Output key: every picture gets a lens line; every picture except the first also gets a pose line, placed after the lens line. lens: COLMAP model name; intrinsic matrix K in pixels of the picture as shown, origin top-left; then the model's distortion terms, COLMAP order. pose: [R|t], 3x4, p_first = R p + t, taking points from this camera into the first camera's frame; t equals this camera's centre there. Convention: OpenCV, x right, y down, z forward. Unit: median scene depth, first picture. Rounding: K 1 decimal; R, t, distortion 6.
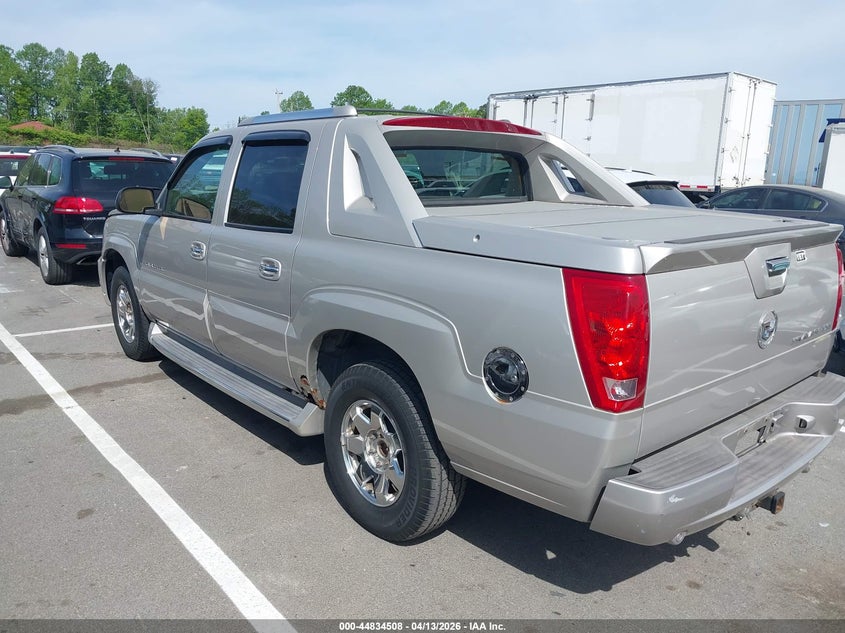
lens RADIAL K [[630.2, 0, 417.9], [0, 630.2, 313.4], [0, 0, 1]] dist [0.108114, -0.180887]
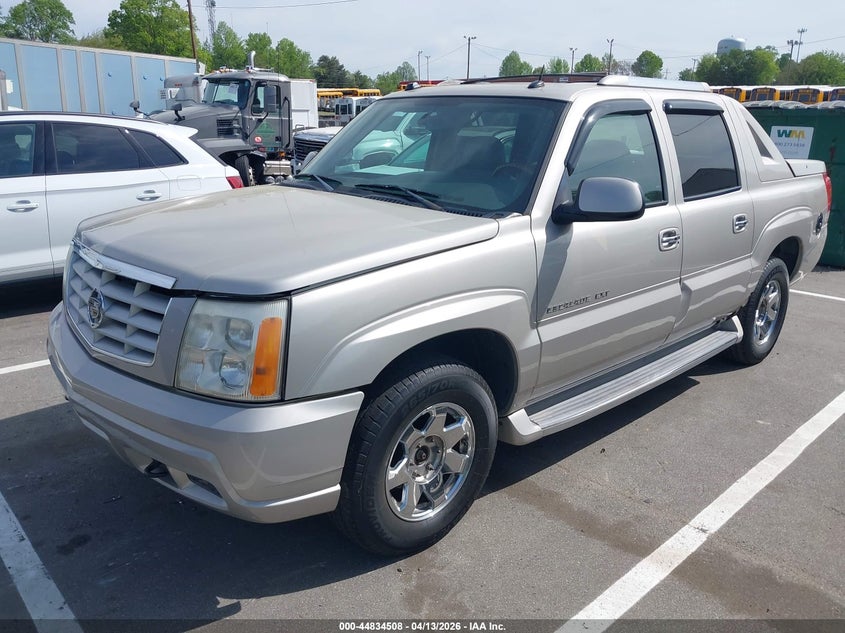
lens RADIAL K [[630.2, 0, 417.9], [0, 630.2, 313.4], [0, 0, 1]] dist [0.108114, -0.180887]
pose [[-0.015773, -0.278006, 0.960450, -1.080624], [0.222614, 0.935483, 0.274435, -0.283554], [-0.974779, 0.218138, 0.047133, 1.193555]]
